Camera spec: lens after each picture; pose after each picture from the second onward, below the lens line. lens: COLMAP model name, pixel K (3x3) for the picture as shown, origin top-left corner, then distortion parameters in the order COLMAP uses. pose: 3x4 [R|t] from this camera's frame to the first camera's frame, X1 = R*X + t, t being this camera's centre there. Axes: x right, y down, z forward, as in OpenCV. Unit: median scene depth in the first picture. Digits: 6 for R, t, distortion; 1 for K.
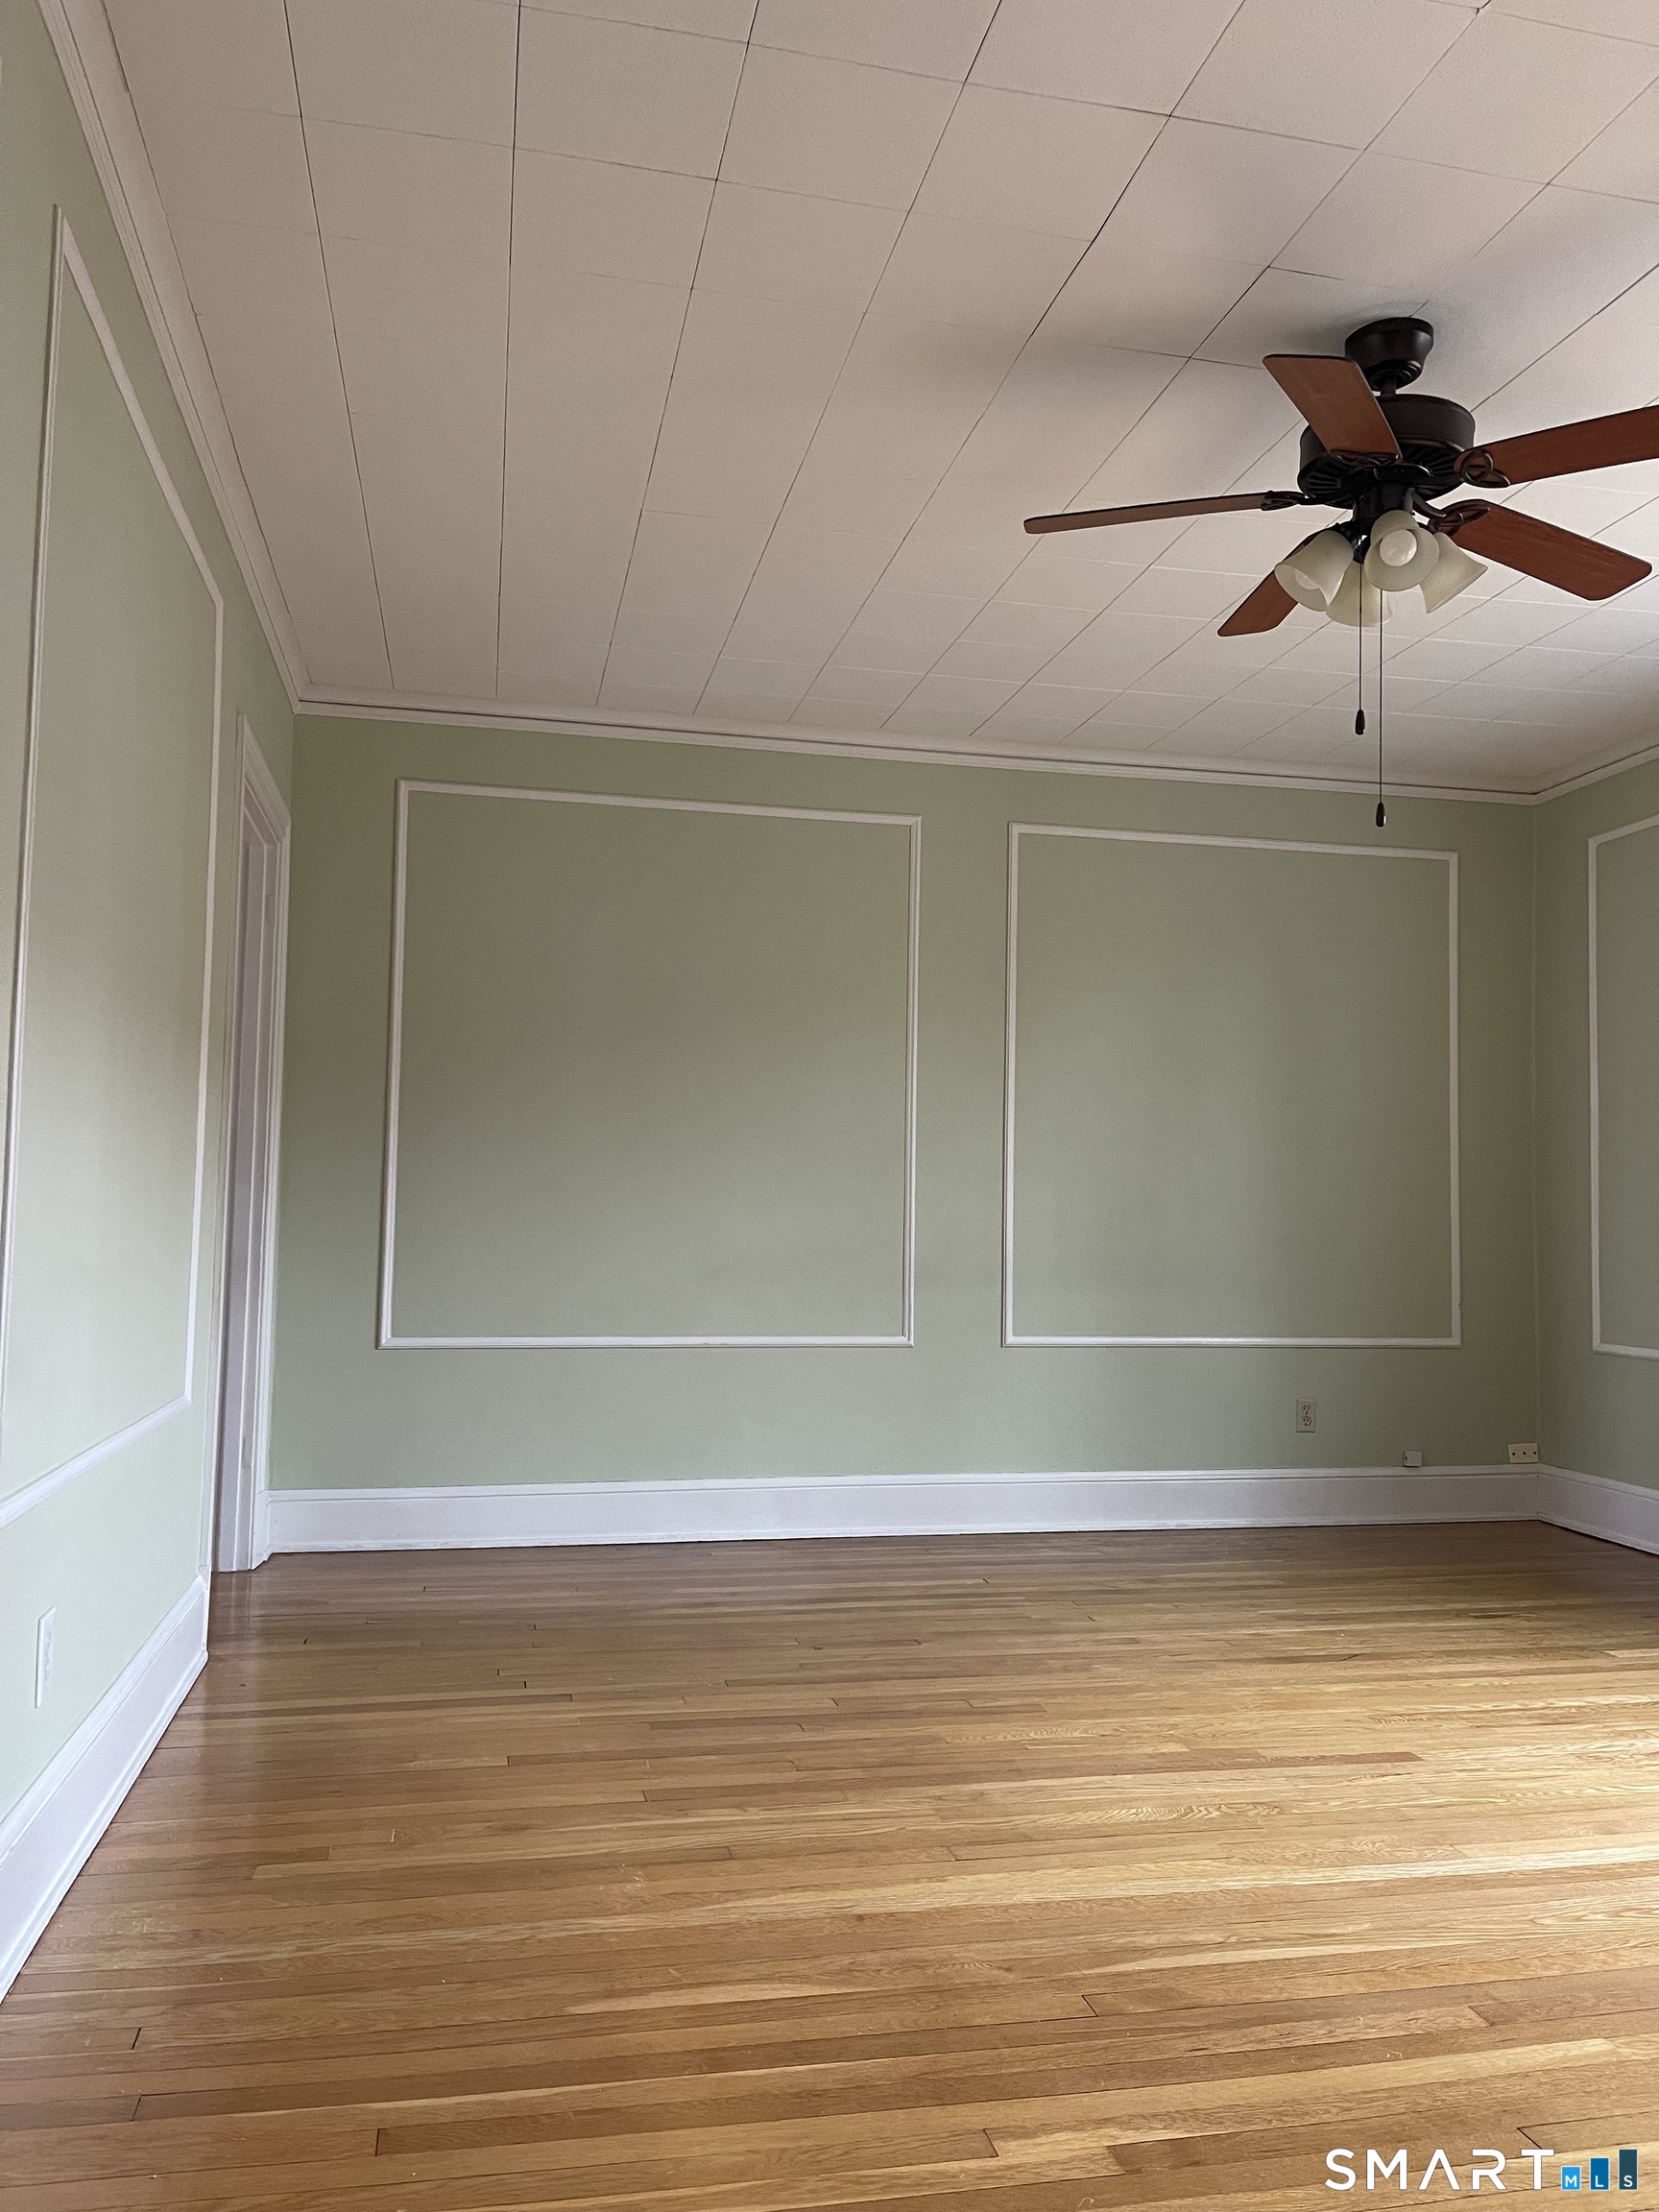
lens RADIAL K [[1677.8, 0, 829.5], [0, 1677.8, 1106.0], [0, 0, 1]] dist [0.098139, -0.100744]
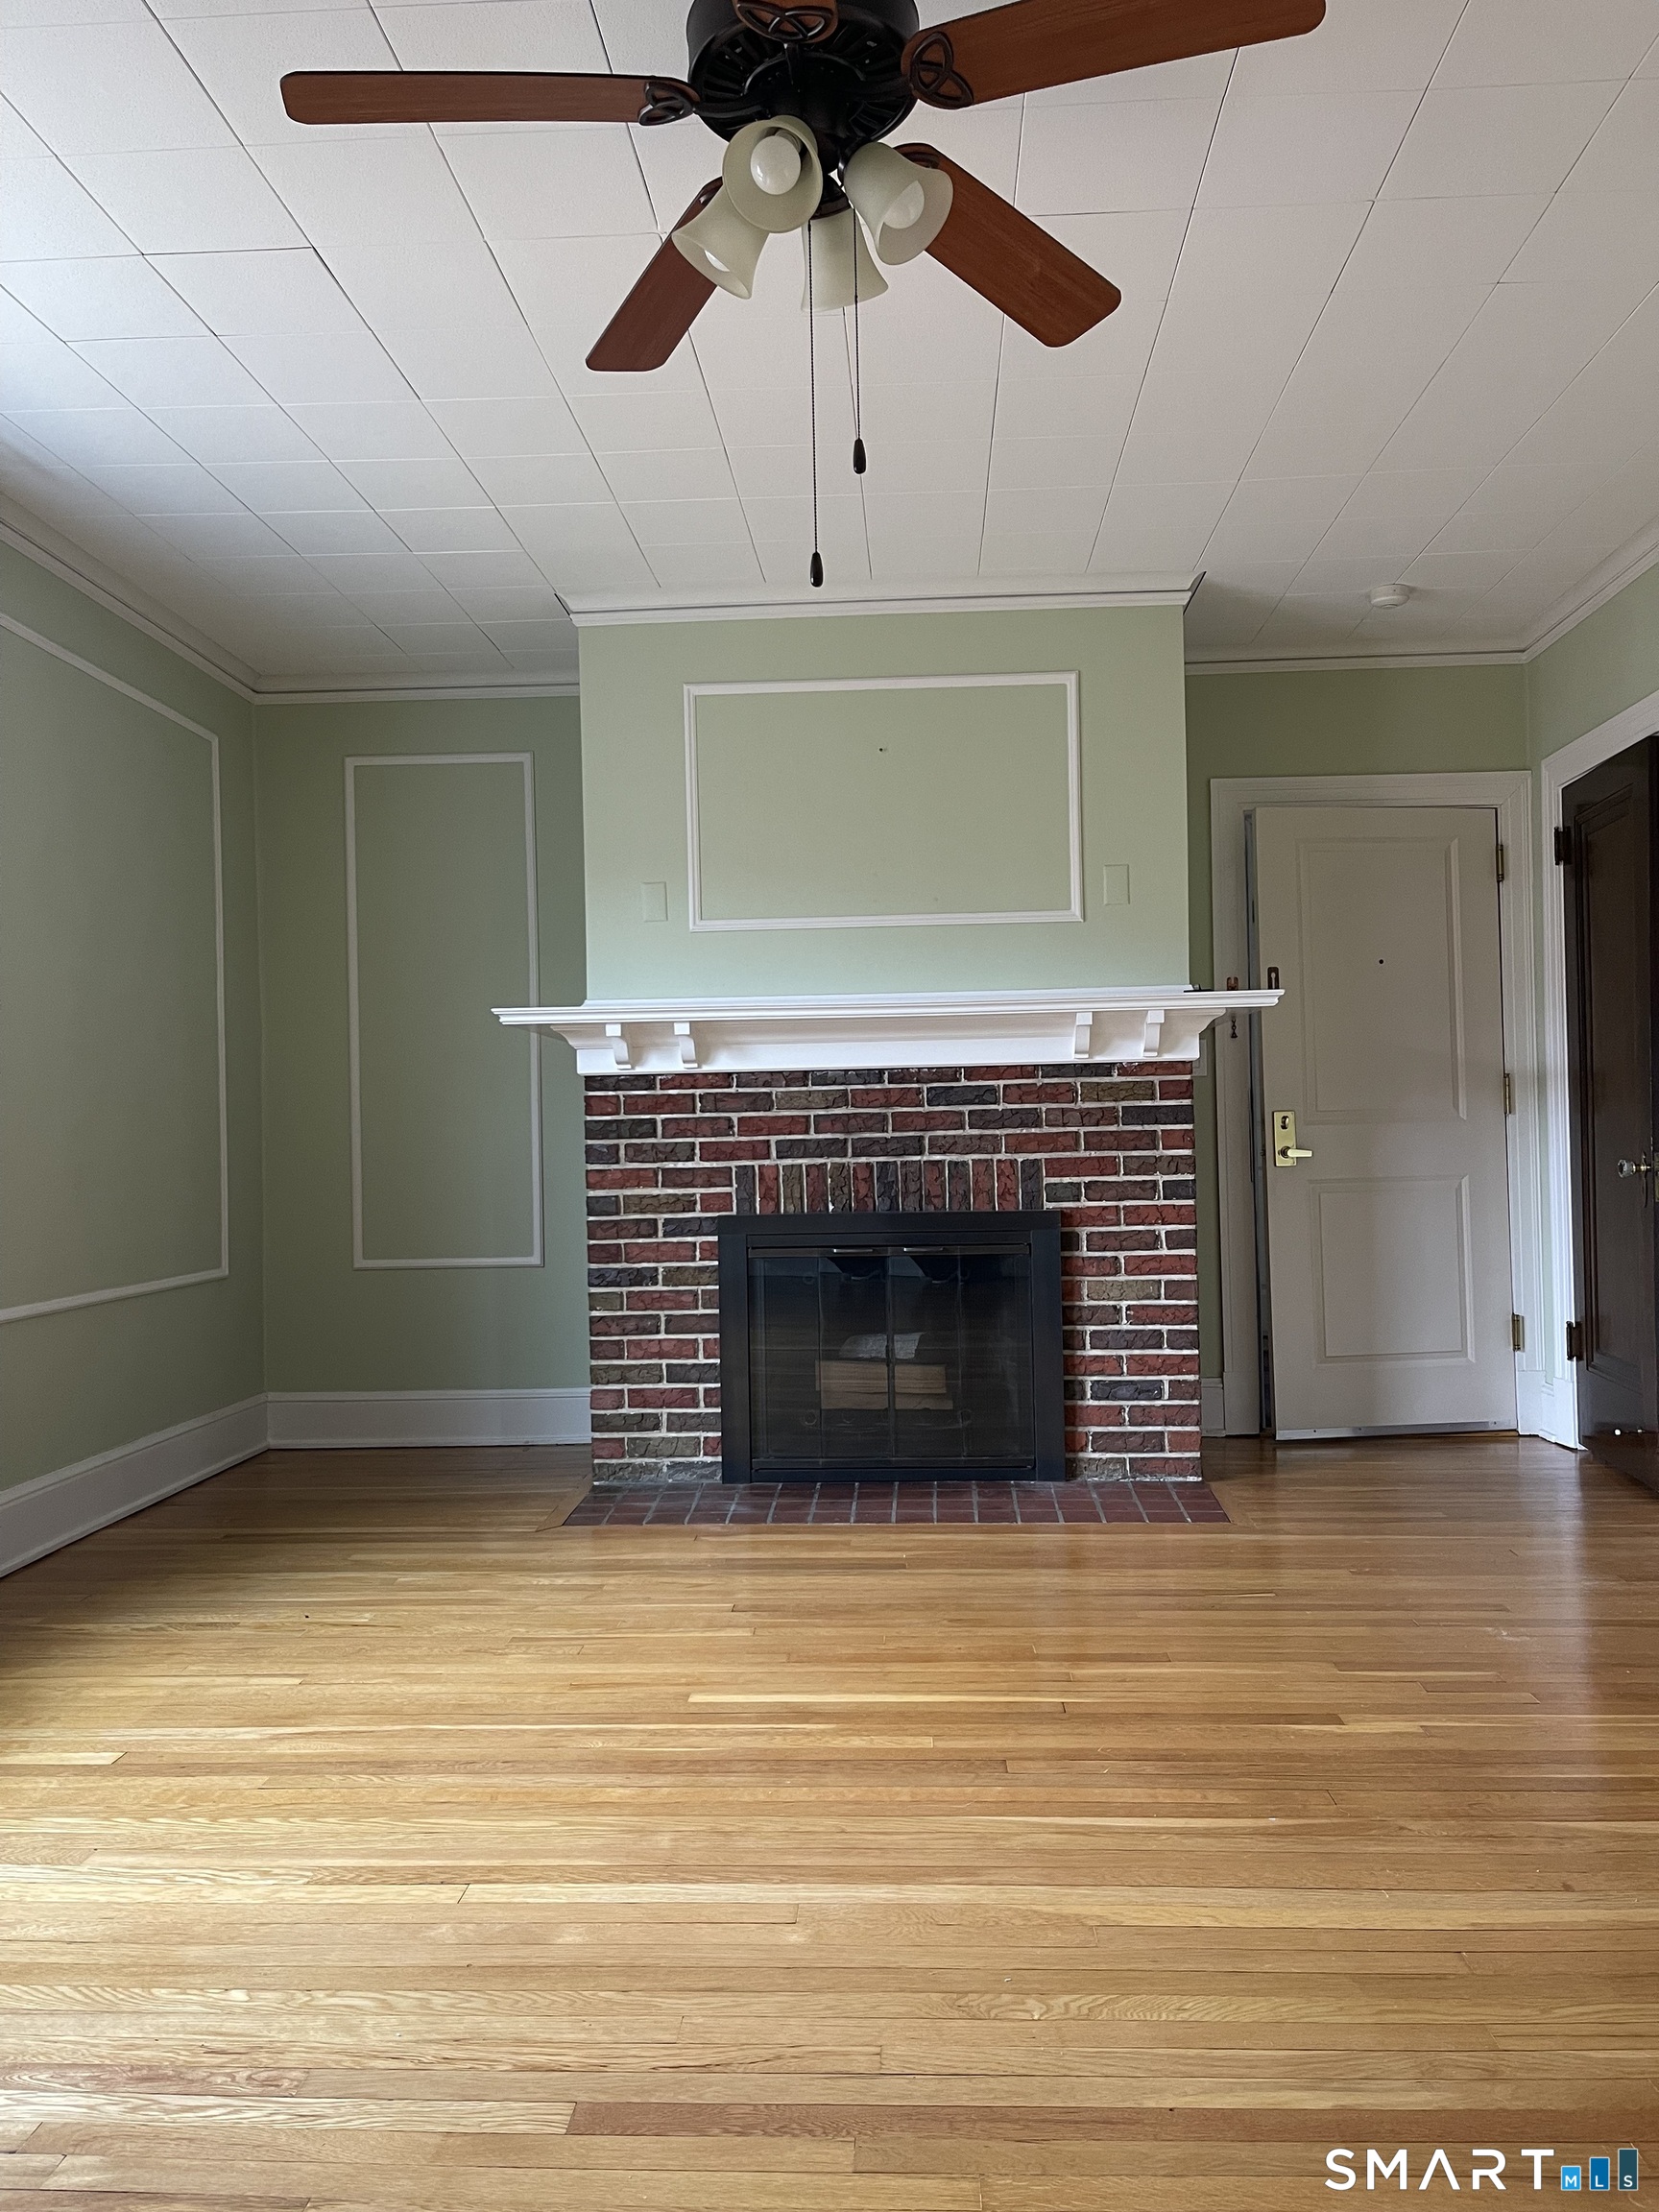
lens RADIAL K [[1683.8, 0, 812.8], [0, 1683.8, 1110.7], [0, 0, 1]] dist [0.090245, -0.097026]
pose [[-0.964308, 0.005894, 0.264716, 0.140833], [-0.015607, 0.996749, -0.079046, 0.117663], [-0.264322, -0.080356, -0.961081, 1.757965]]
